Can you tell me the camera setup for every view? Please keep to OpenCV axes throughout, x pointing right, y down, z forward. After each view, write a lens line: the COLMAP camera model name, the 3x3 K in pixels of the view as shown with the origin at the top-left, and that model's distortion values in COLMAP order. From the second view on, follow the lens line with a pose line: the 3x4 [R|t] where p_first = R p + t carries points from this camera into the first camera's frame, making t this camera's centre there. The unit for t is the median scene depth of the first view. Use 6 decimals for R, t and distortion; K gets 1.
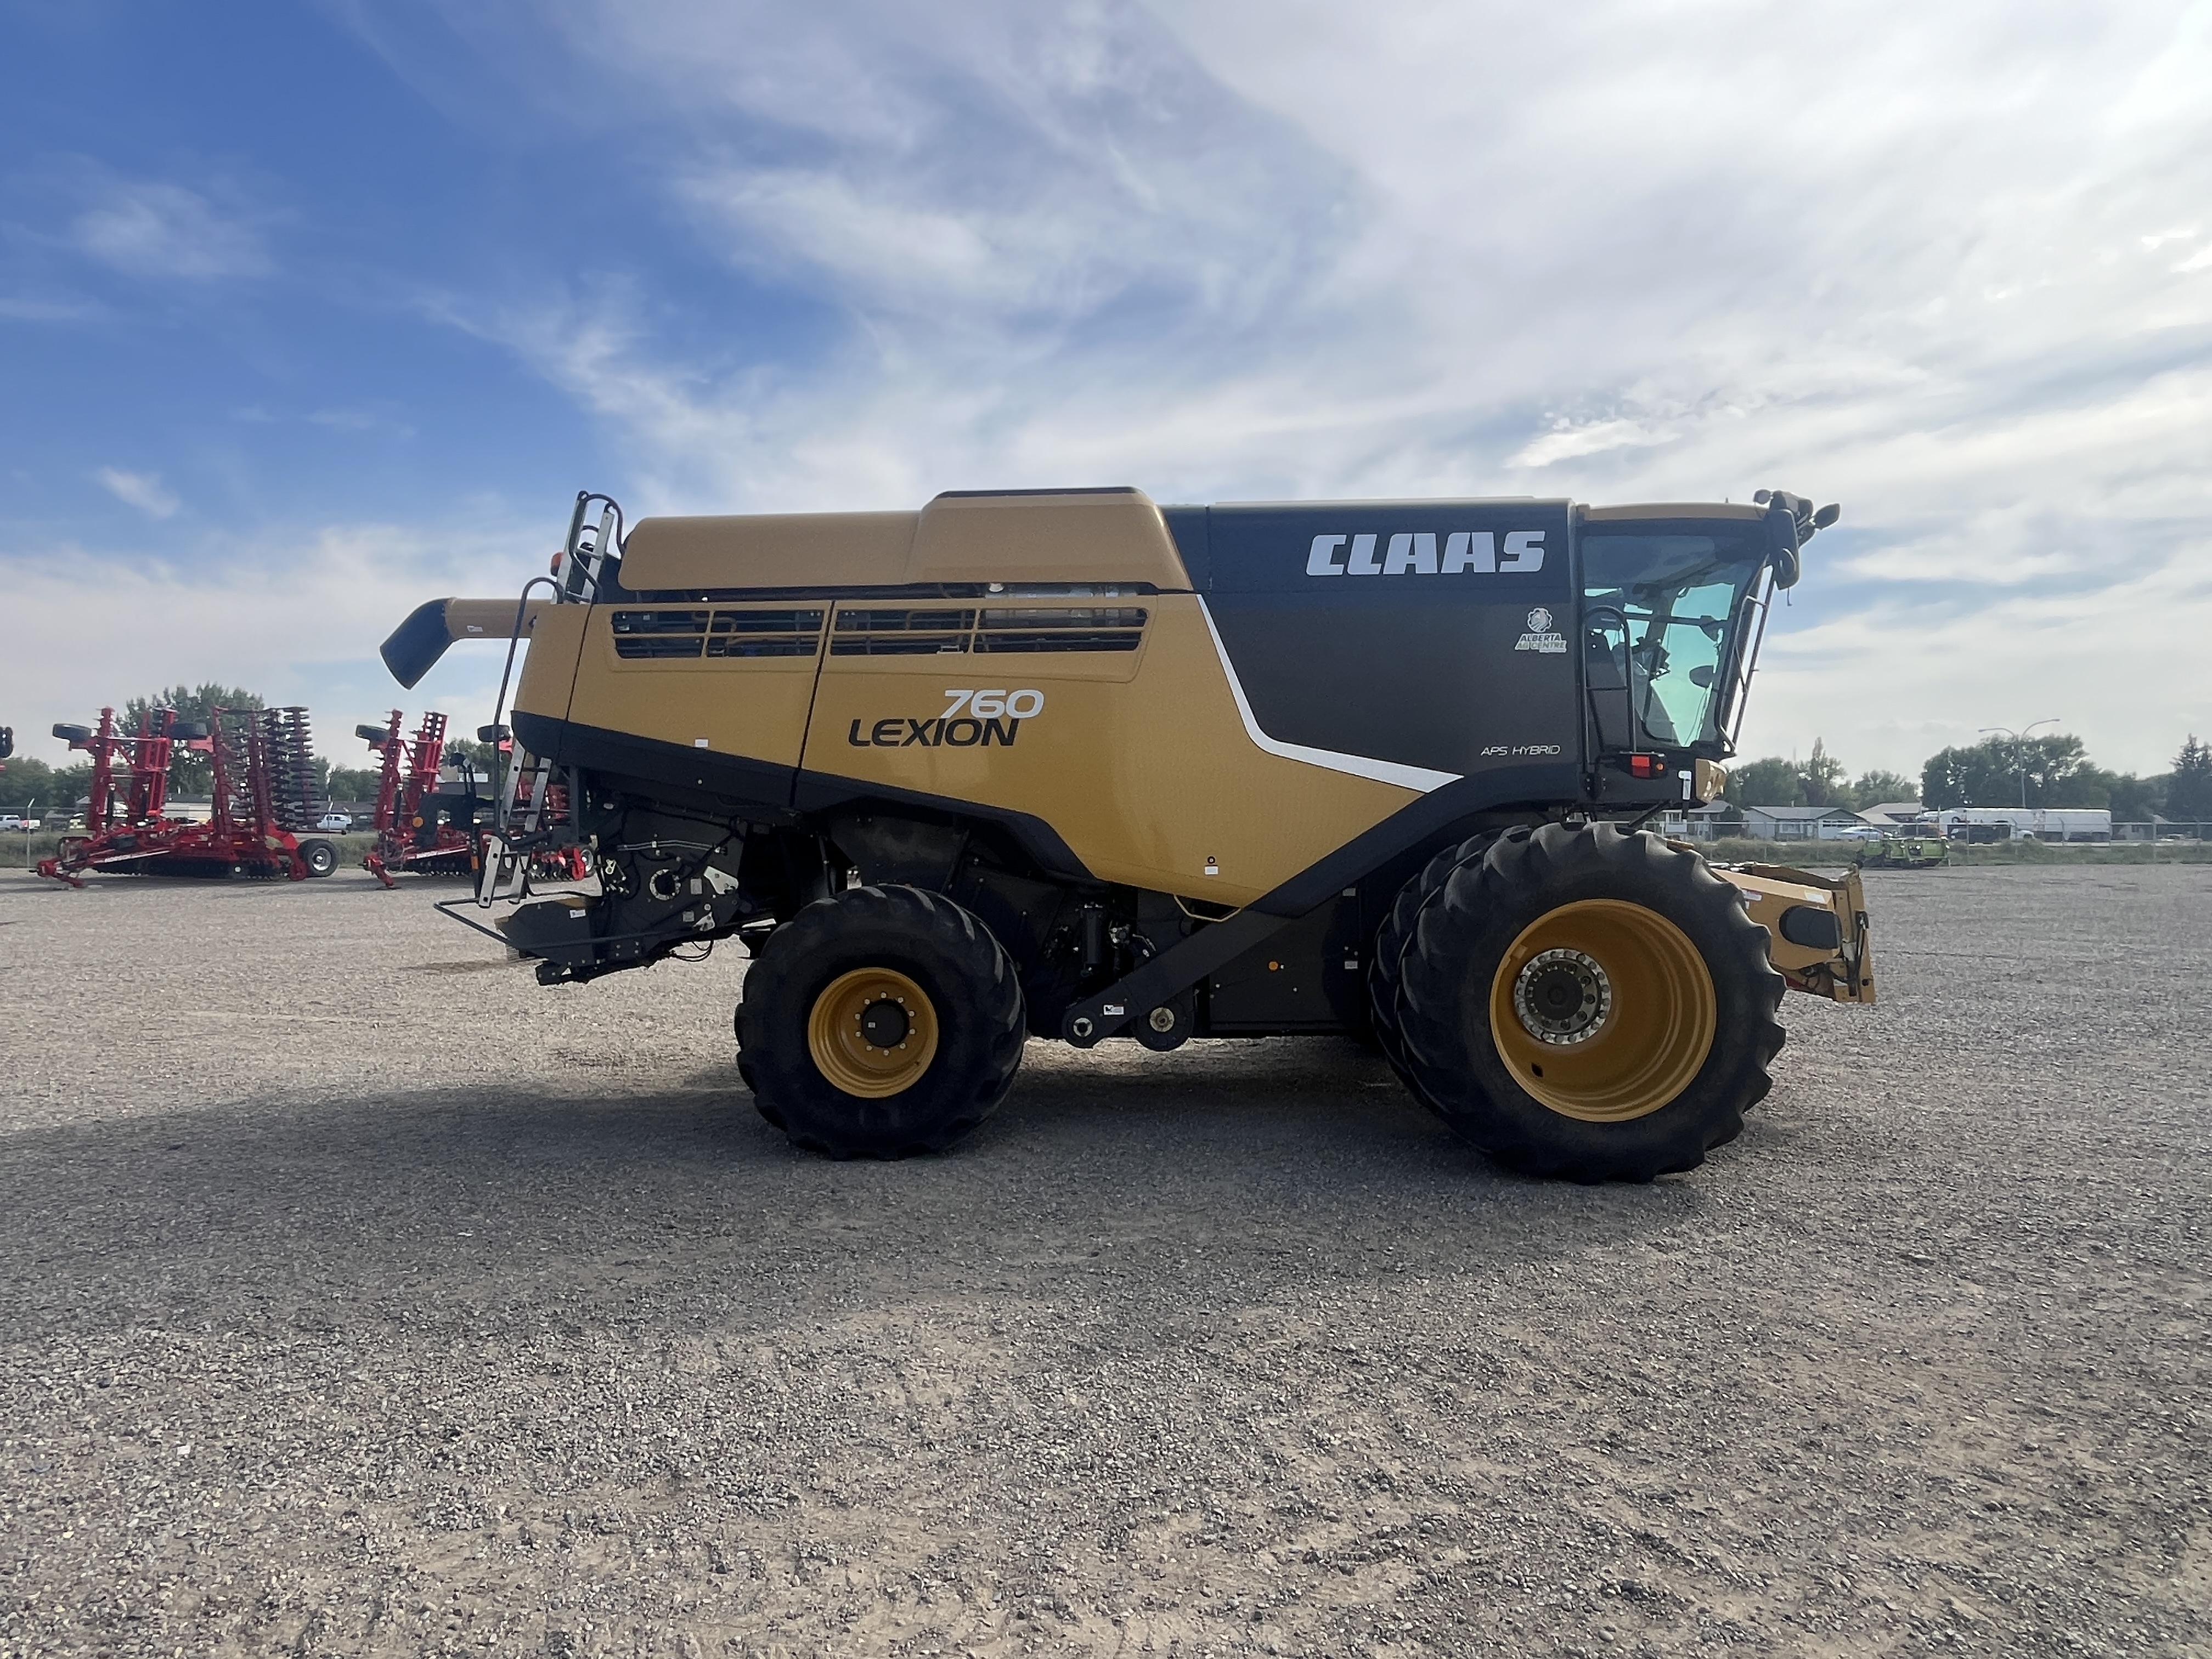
lens RADIAL K [[1247.6, 0, 1106.0], [0, 1247.6, 829.5], [0, 0, 1]] dist [-0.000540, 0.000518]
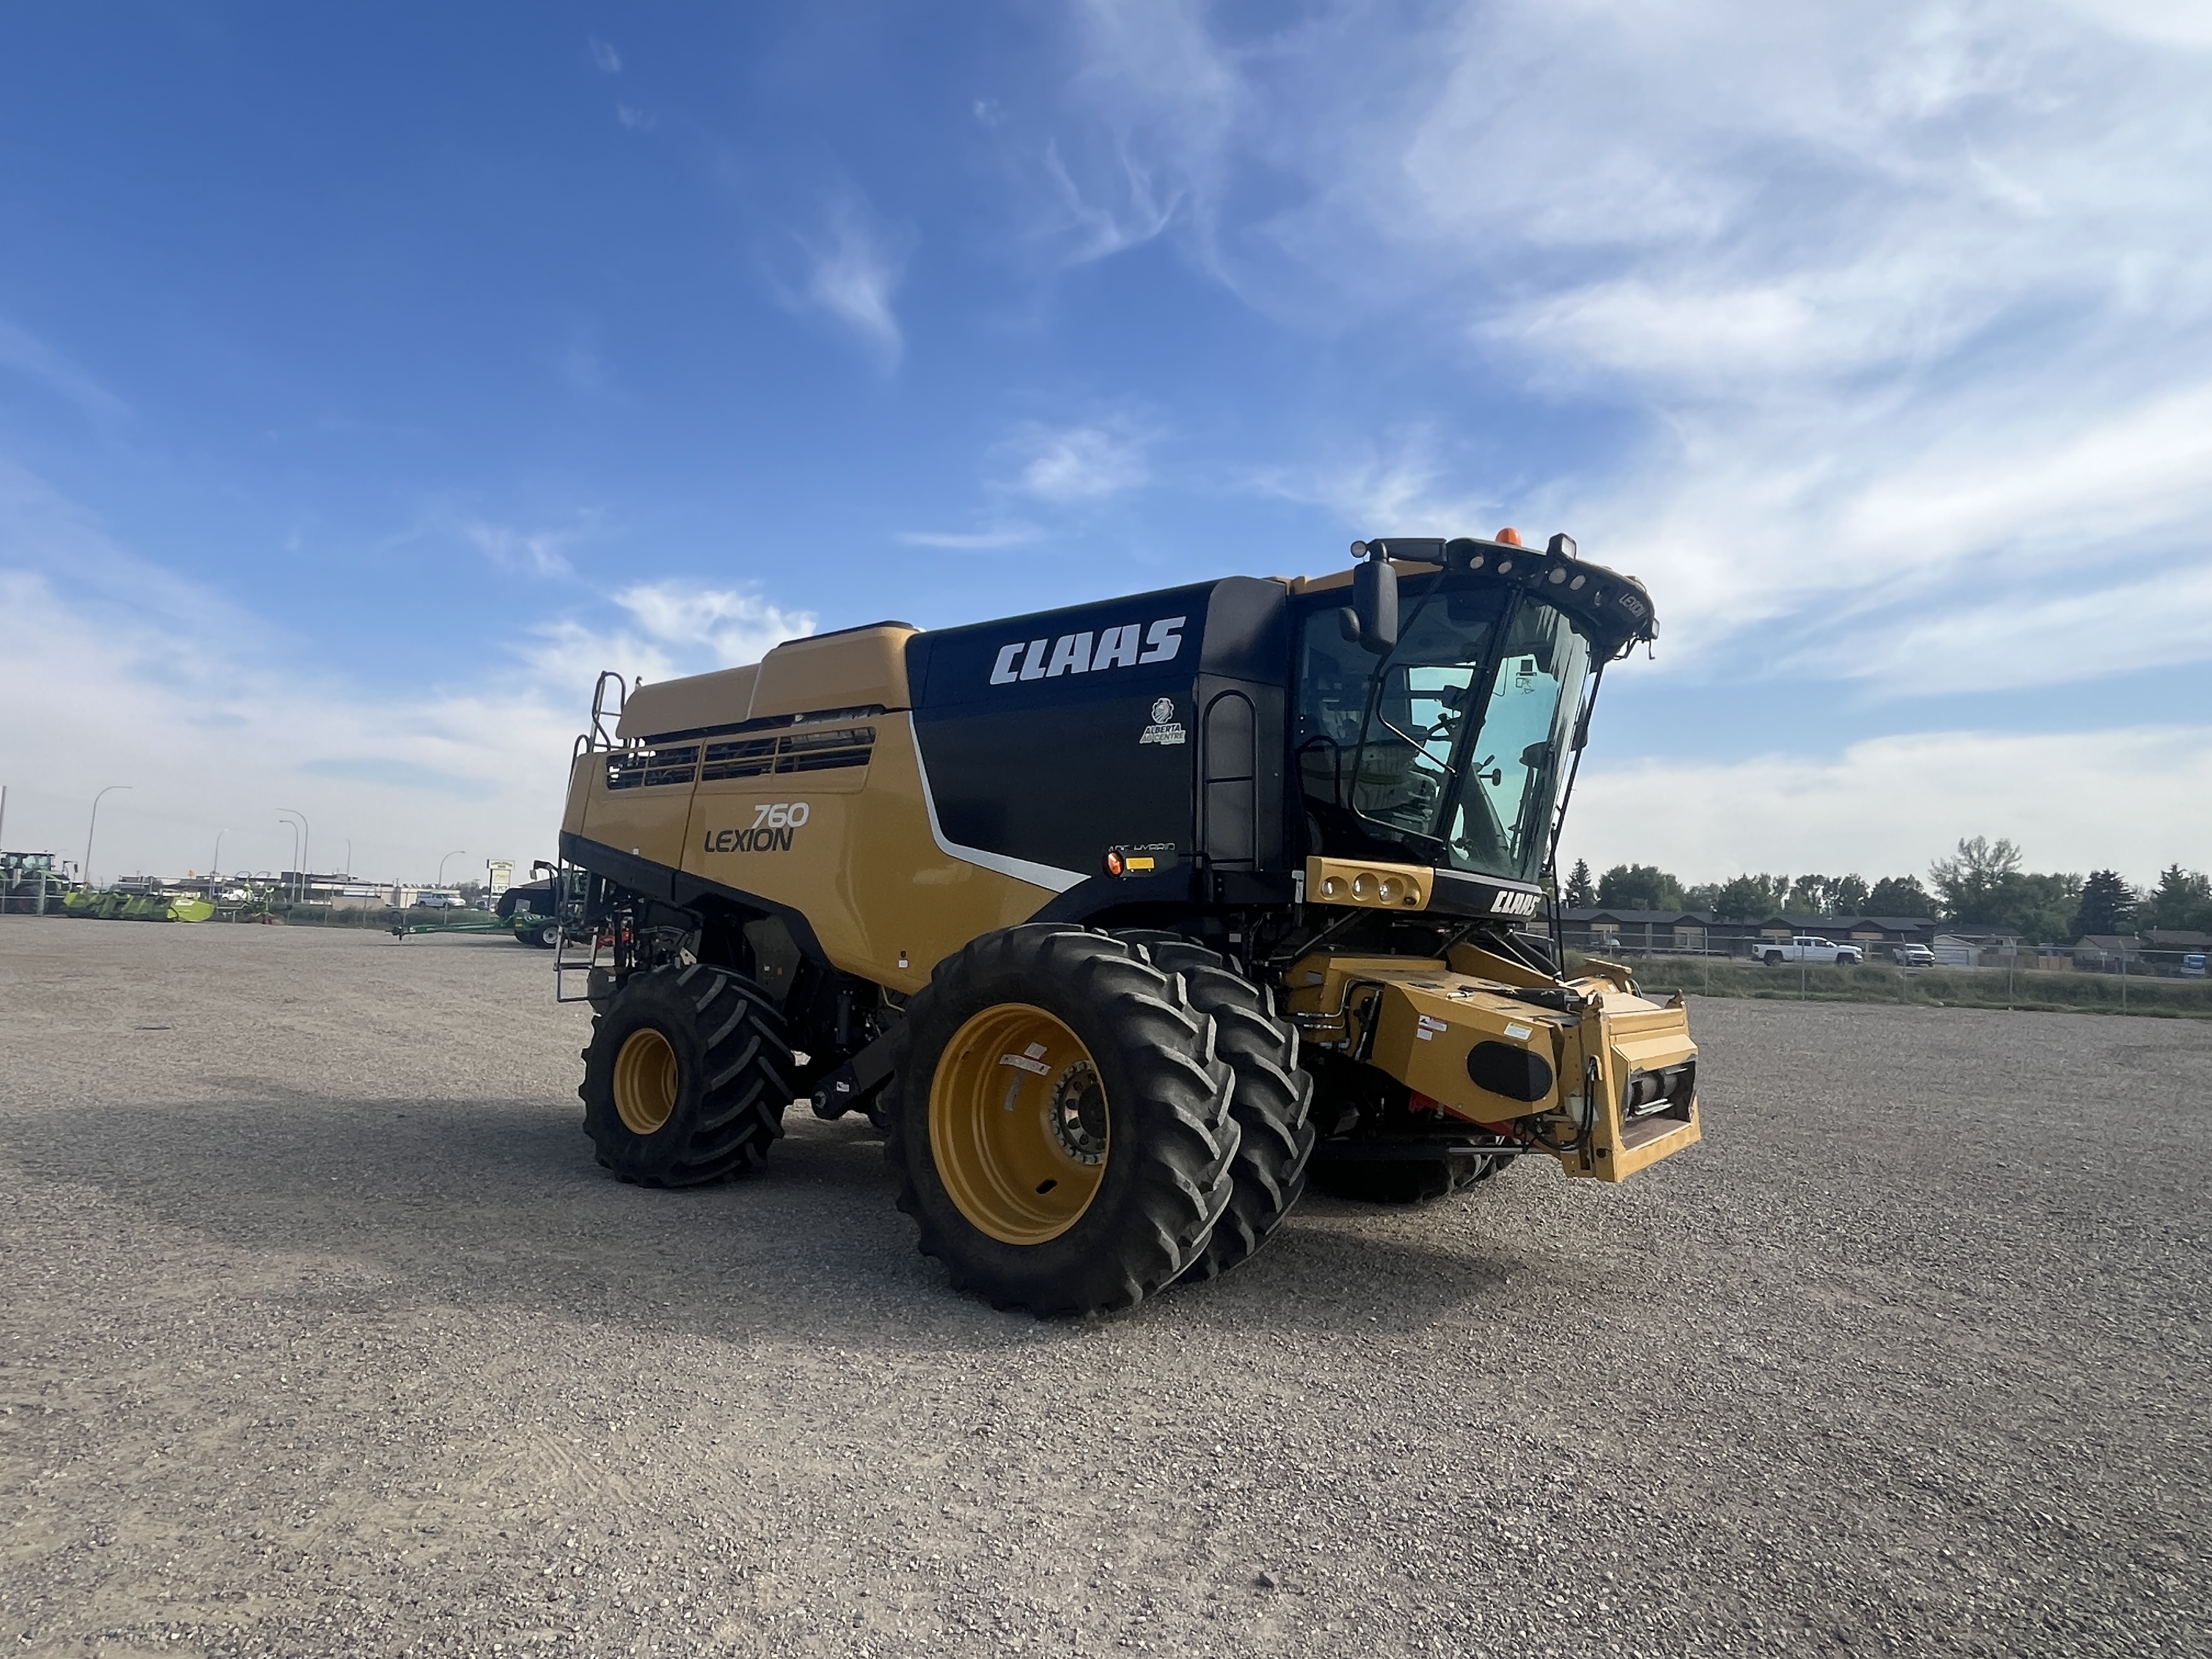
lens RADIAL K [[1246.4, 0, 1106.0], [0, 1246.4, 829.5], [0, 0, 1]] dist [-0.007351, 0.000155]
pose [[0.816560, -0.021678, -0.576854, 0.843184], [-0.030839, 0.996229, -0.081091, -0.000988], [0.576437, 0.084005, 0.812812, 0.216181]]
